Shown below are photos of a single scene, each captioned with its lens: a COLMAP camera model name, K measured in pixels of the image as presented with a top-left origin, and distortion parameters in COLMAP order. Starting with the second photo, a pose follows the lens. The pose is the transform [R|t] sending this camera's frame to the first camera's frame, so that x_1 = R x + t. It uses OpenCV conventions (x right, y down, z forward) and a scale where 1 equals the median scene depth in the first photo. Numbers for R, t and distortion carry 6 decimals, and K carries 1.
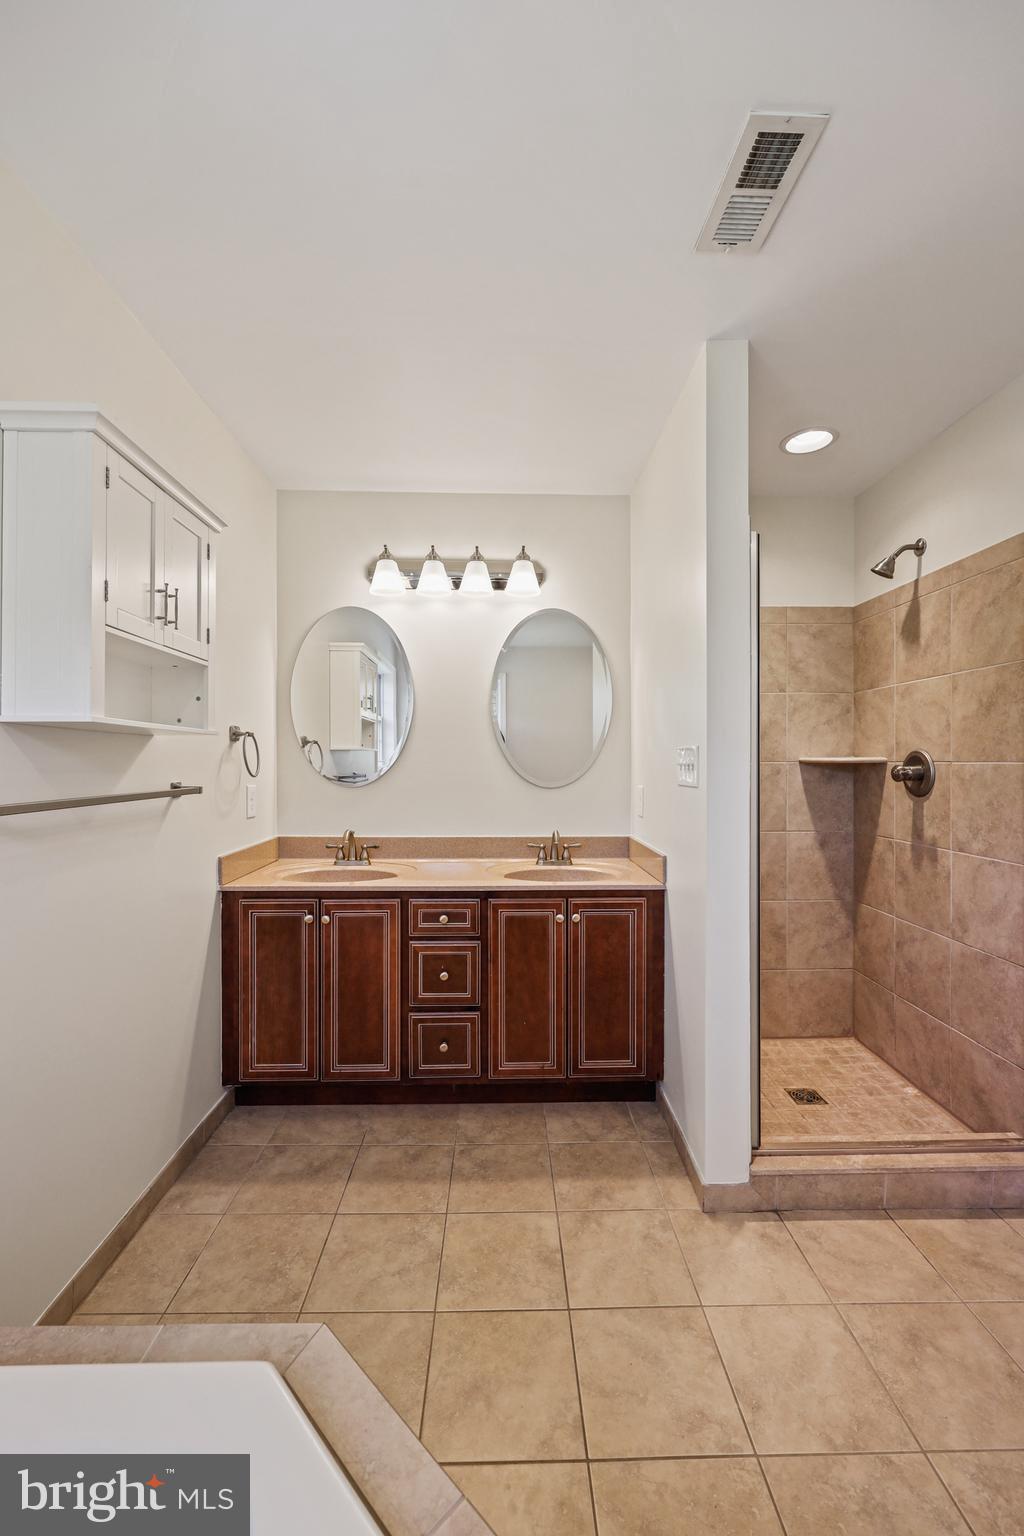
lens RADIAL K [[619.0, 0, 508.9], [0, 619.0, 770.1], [0, 0, 1]] dist [0.001066, 0.002133]
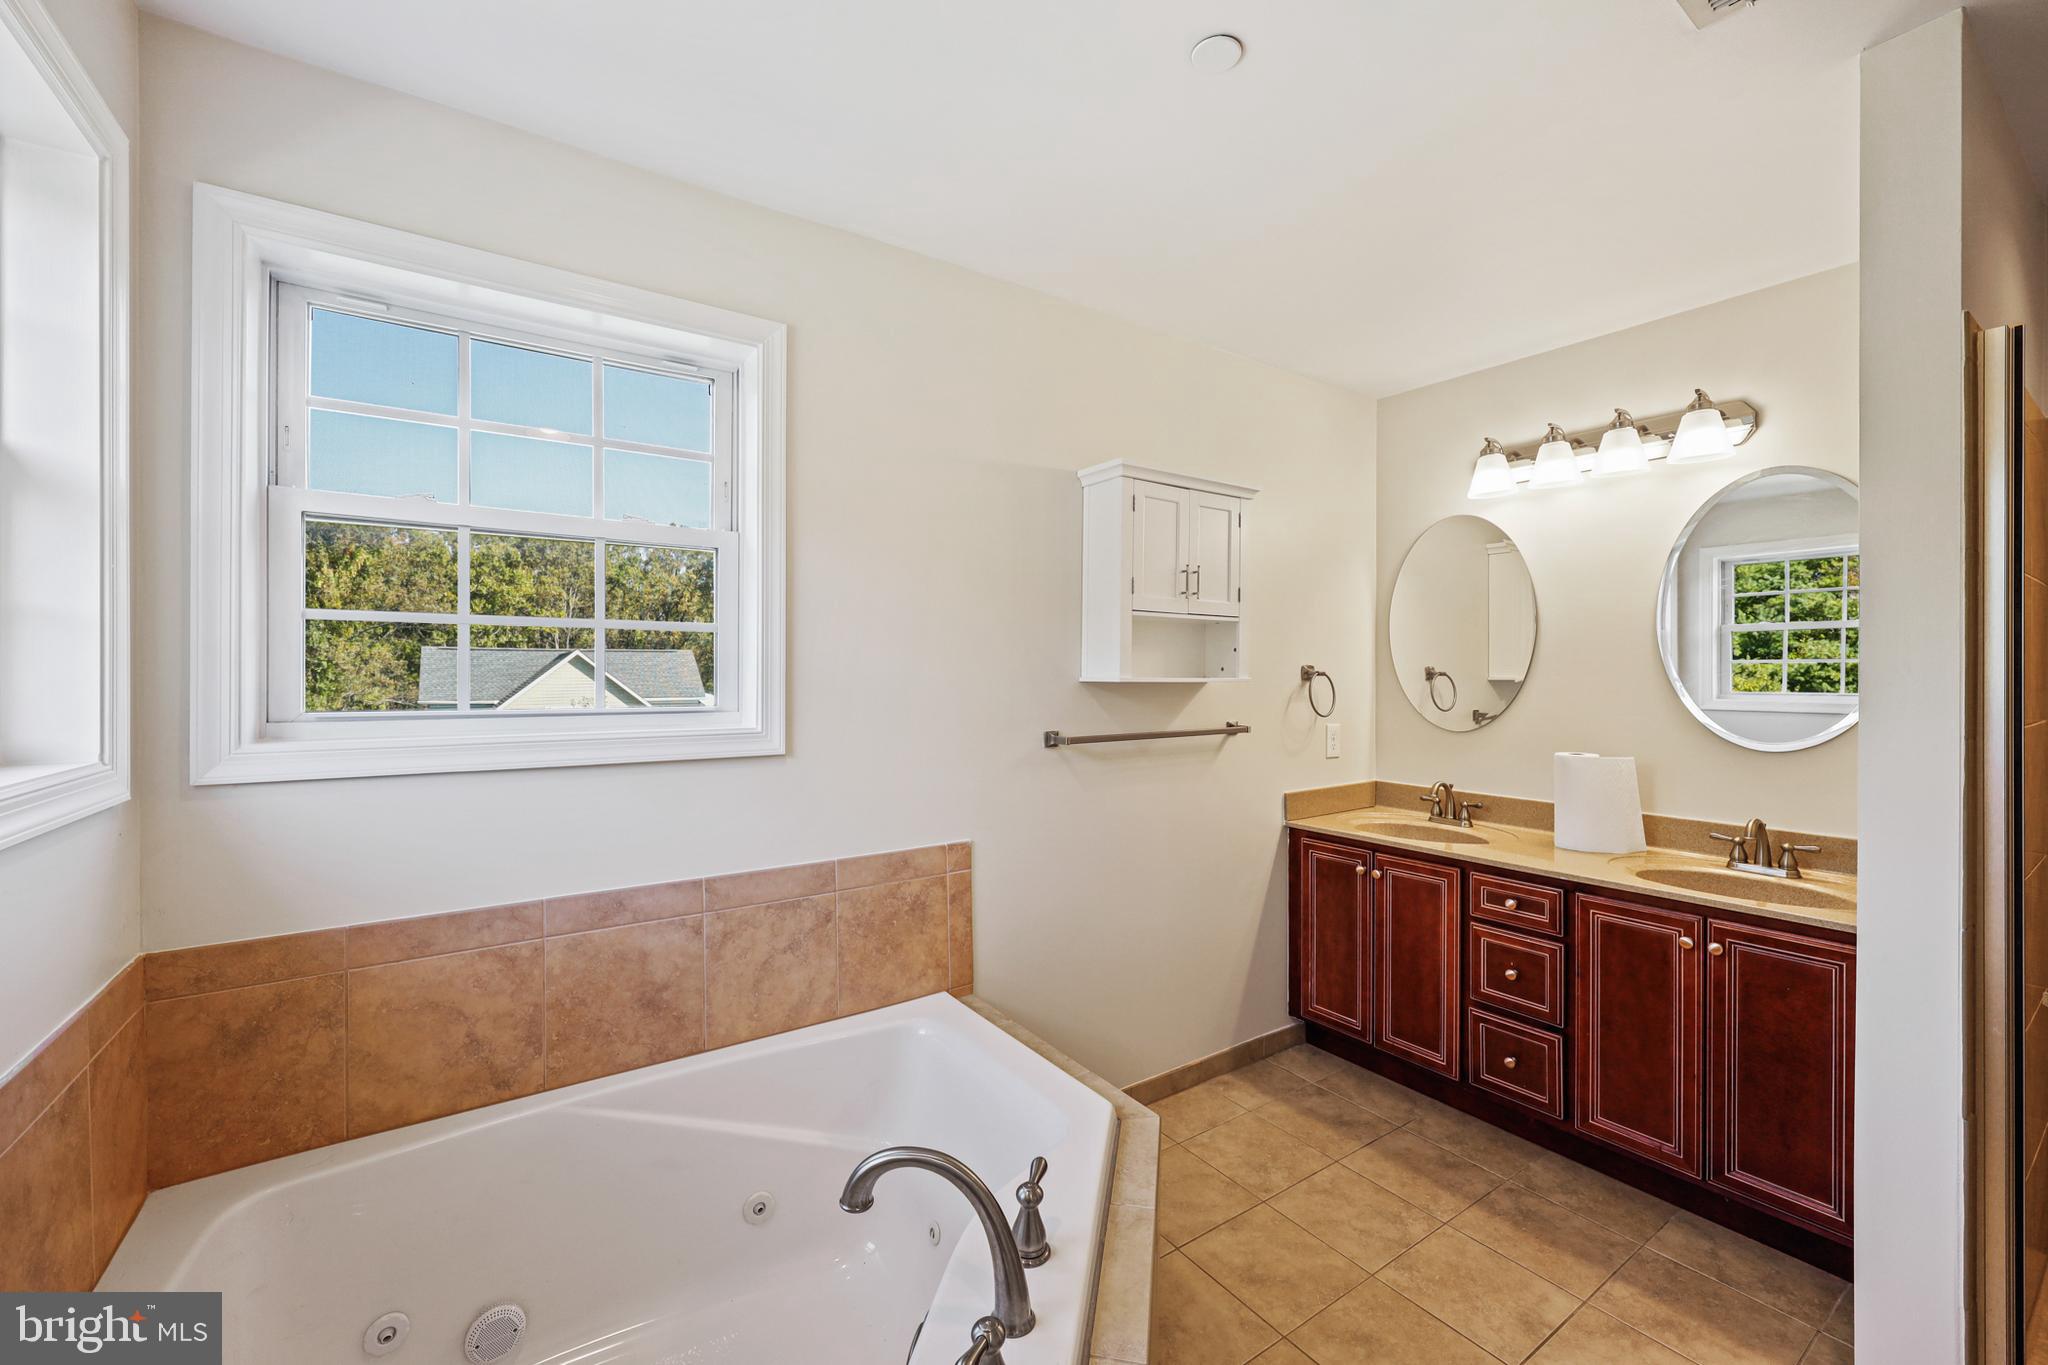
lens RADIAL K [[825.3, 0, 1027.5], [0, 825.3, 698.2], [0, 0, 1]] dist [0.001066, 0.002133]
pose [[0.555968, 0.030153, -0.830657, 0.442242], [-0.012742, 0.999534, 0.027755, -0.051267], [0.831106, -0.004847, 0.556093, -0.126906]]
